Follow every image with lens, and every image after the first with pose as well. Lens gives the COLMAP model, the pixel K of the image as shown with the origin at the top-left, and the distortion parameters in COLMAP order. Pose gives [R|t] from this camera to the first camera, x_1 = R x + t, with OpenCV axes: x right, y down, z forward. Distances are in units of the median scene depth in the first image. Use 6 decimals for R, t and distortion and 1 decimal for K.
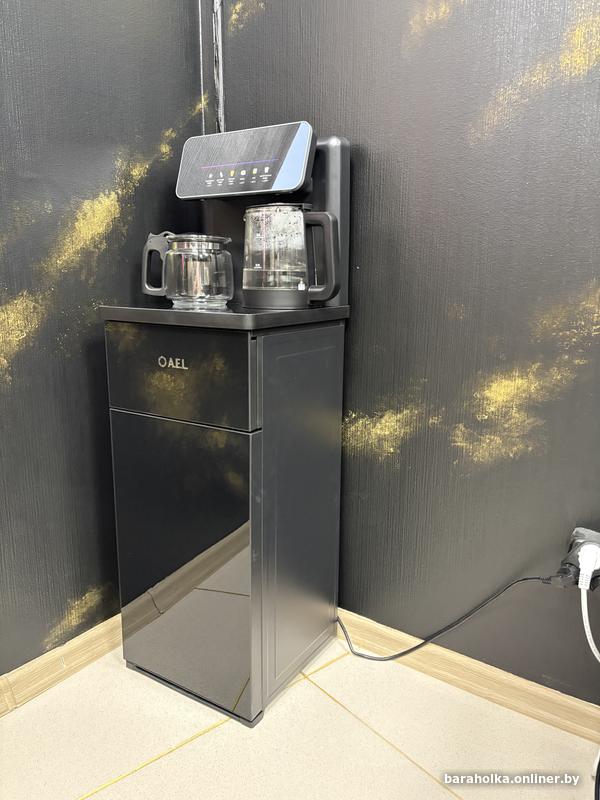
lens RADIAL K [[610.5, 0, 299.3], [0, 610.5, 401.1], [0, 0, 1]] dist [0.056337, -0.058994]
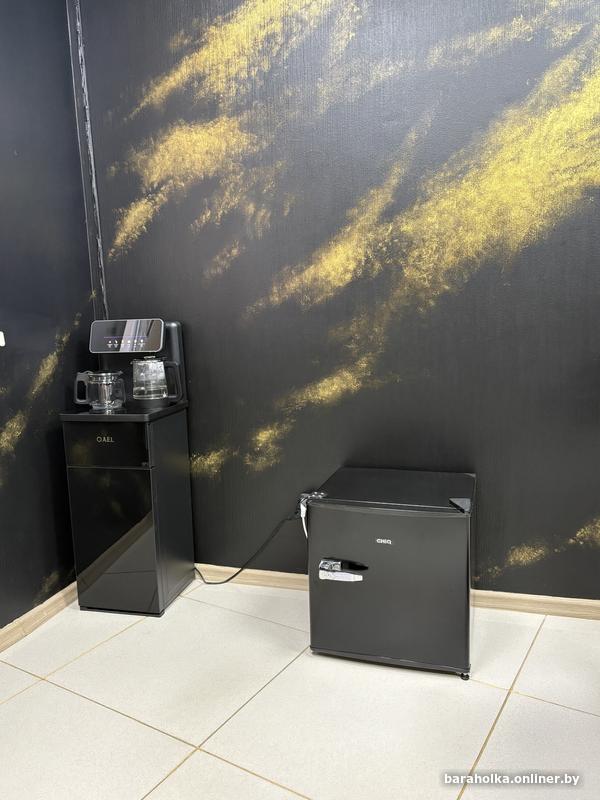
lens RADIAL K [[610.3, 0, 298.9], [0, 610.3, 406.1], [0, 0, 1]] dist [0.042109, -0.017185]
pose [[0.948673, -0.088133, 0.303729, -0.180541], [0.106529, 0.993313, -0.044506, -0.012102], [-0.297776, 0.074578, 0.951718, -0.999143]]
